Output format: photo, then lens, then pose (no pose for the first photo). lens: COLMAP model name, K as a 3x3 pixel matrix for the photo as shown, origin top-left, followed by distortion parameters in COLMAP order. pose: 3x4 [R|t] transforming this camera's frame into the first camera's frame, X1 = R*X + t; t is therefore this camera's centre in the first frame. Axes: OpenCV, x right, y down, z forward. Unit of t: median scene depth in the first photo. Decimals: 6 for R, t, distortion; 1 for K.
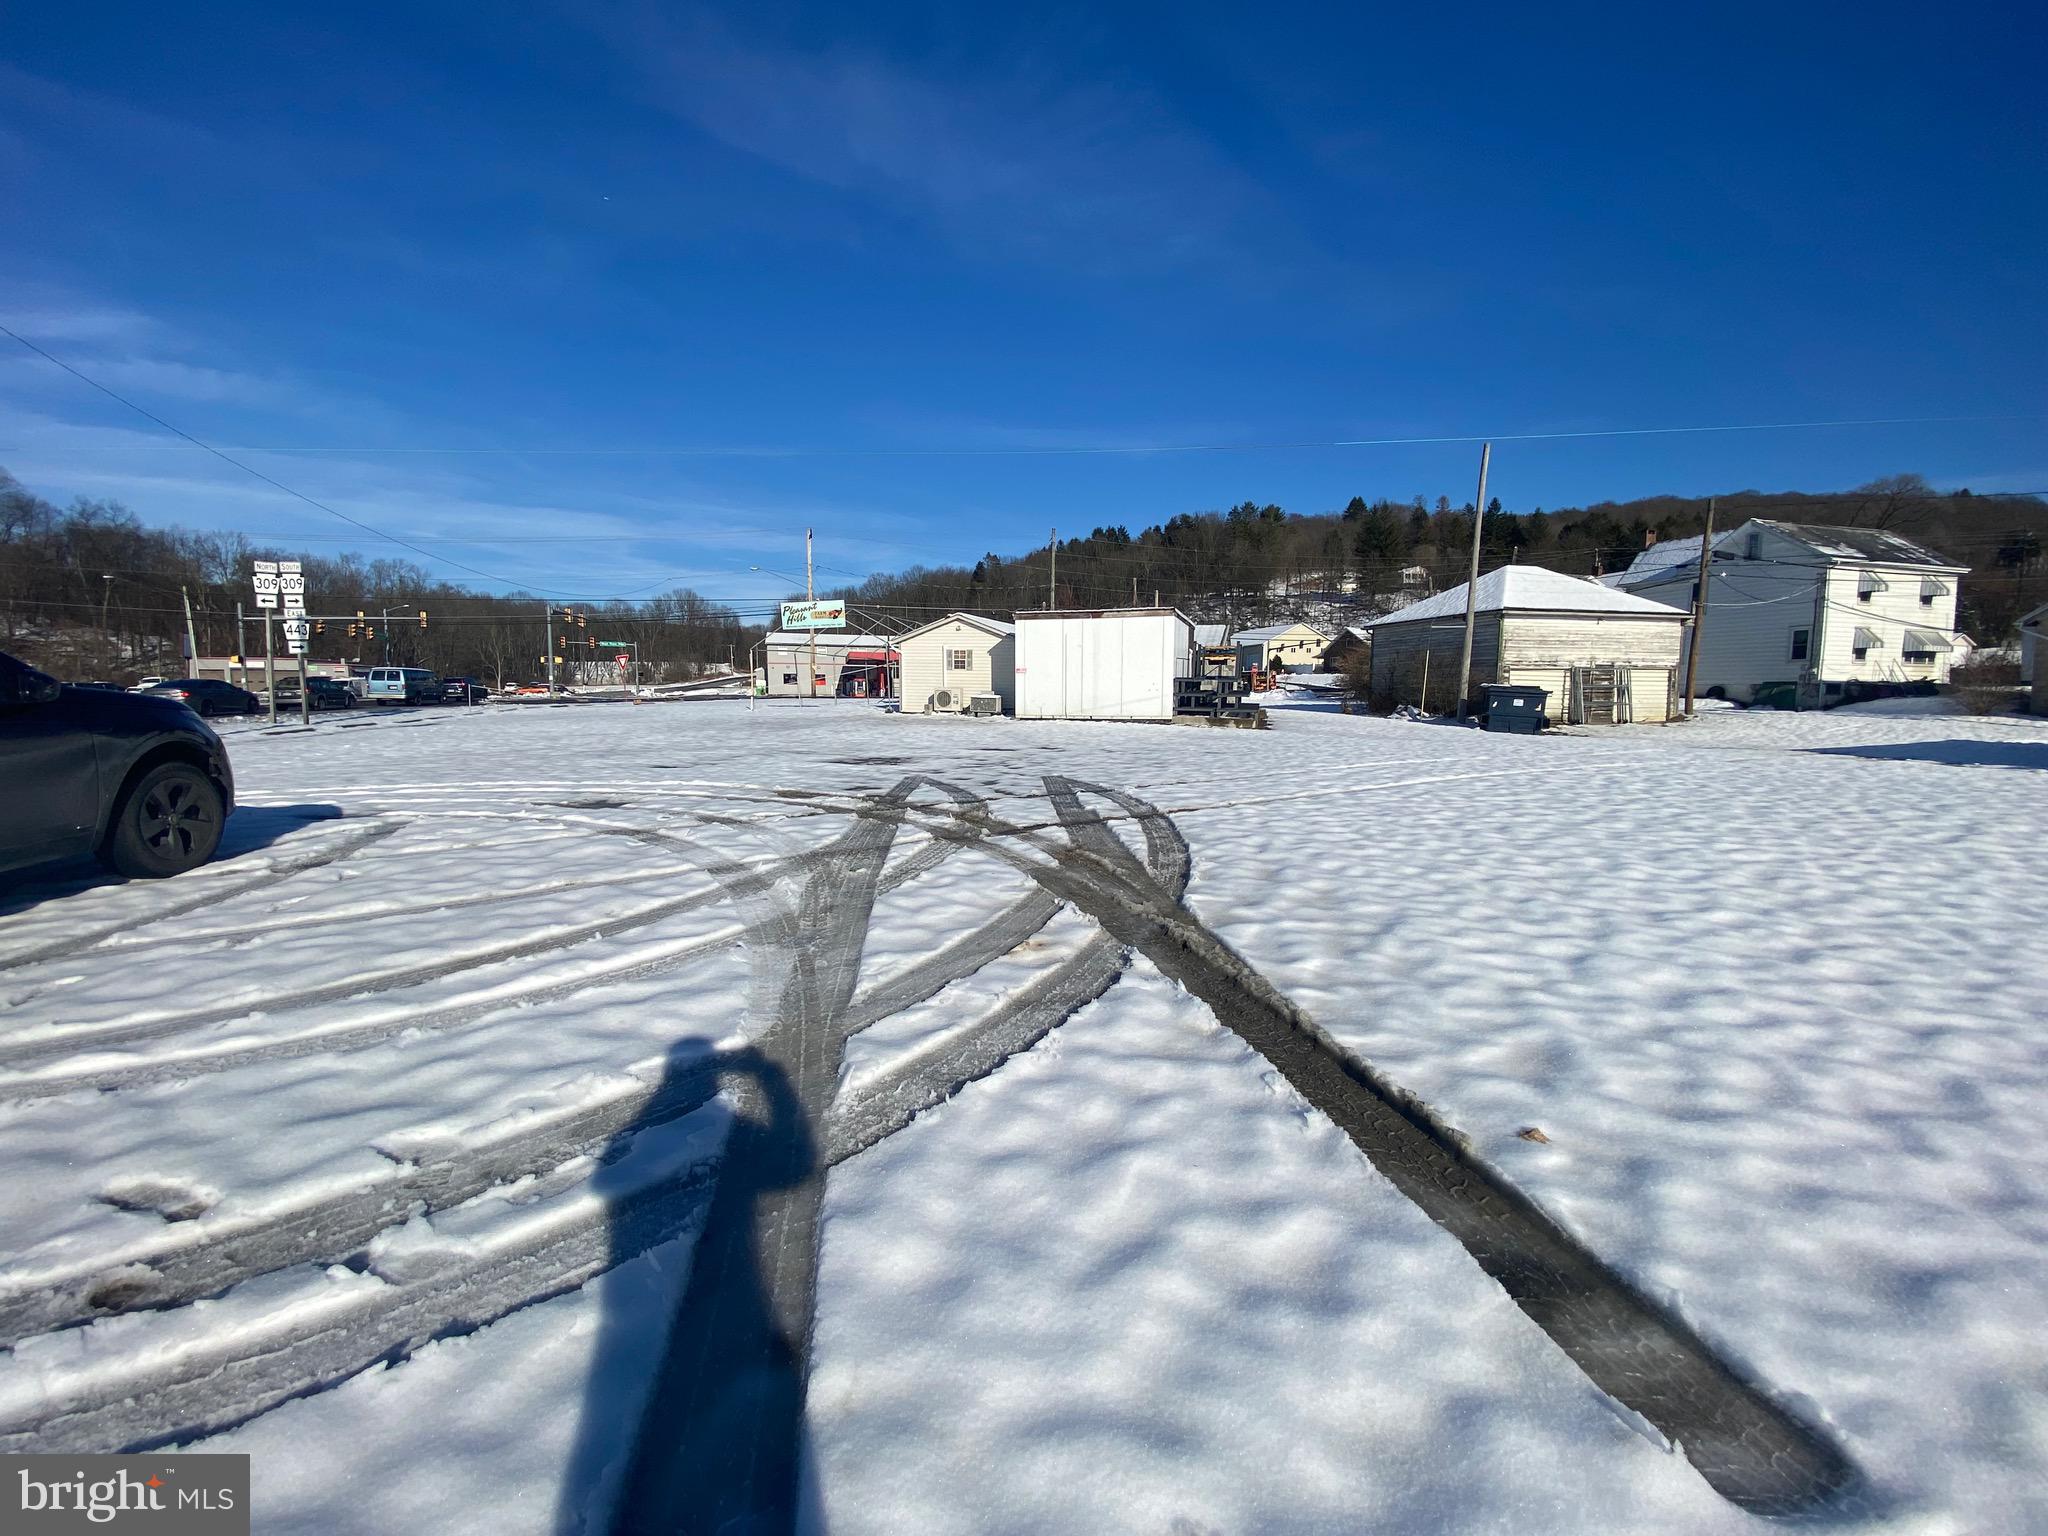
lens RADIAL K [[835.7, 0, 1019.2], [0, 835.7, 776.6], [0, 0, 1]] dist [0.035406, -0.027390]
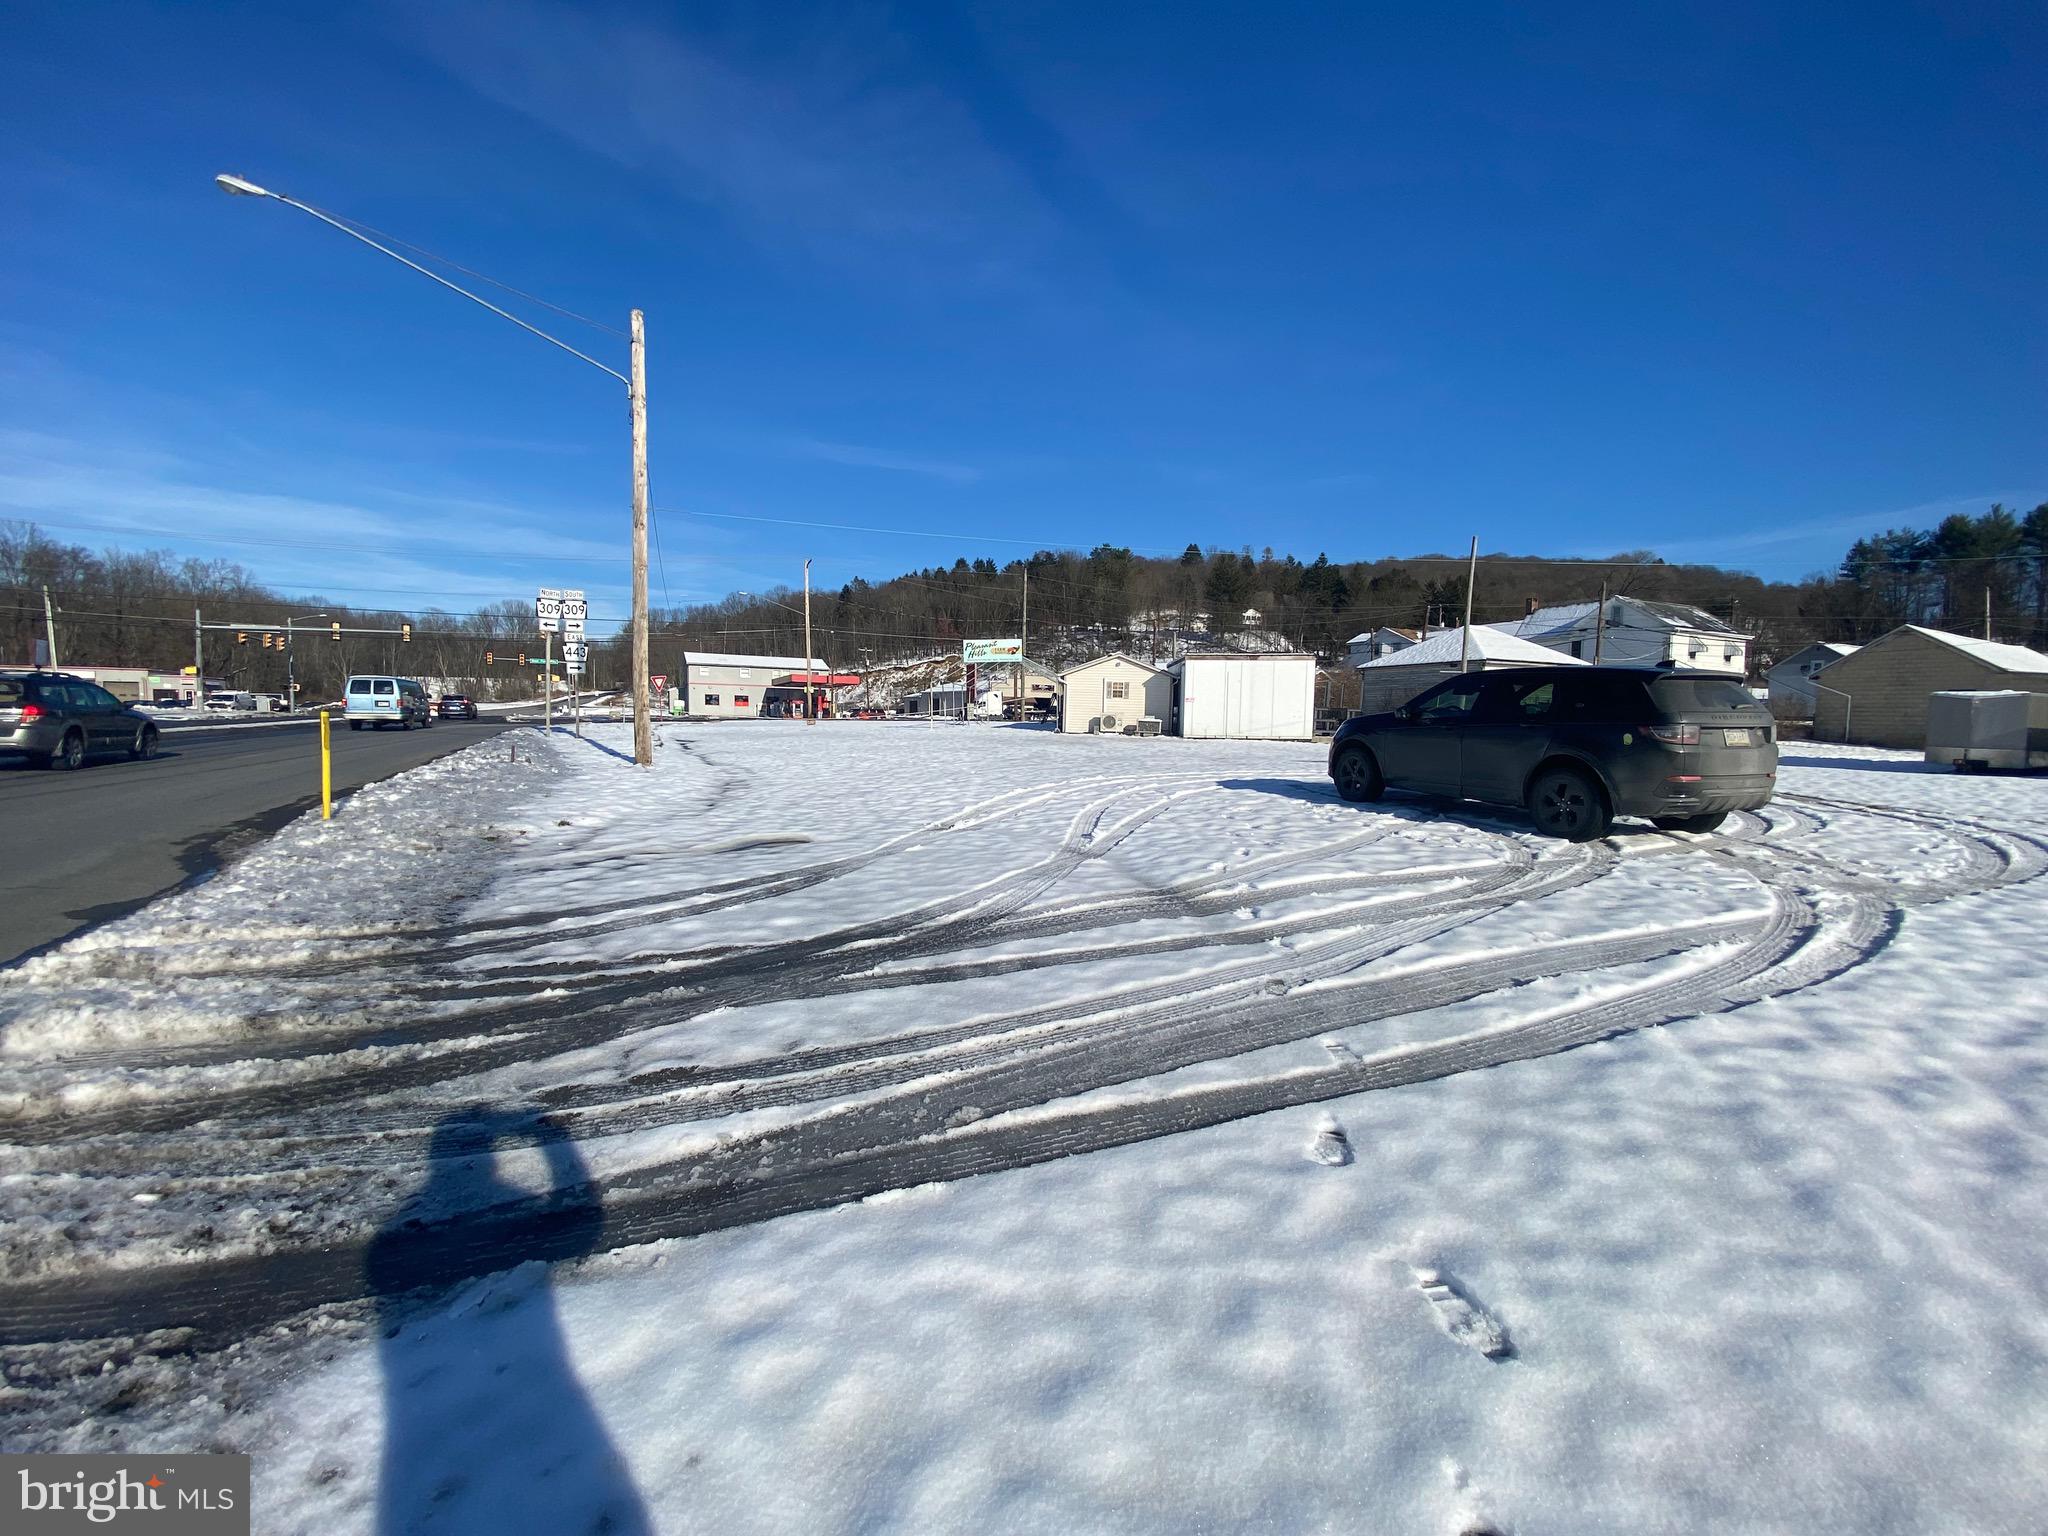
lens RADIAL K [[835.7, 0, 1019.2], [0, 835.7, 776.6], [0, 0, 1]] dist [0.035406, -0.027390]
pose [[0.978744, -0.001694, 0.205080, -0.215472], [0.007838, 0.999544, -0.029151, 0.009531], [-0.204937, 0.030139, 0.978311, -0.072697]]
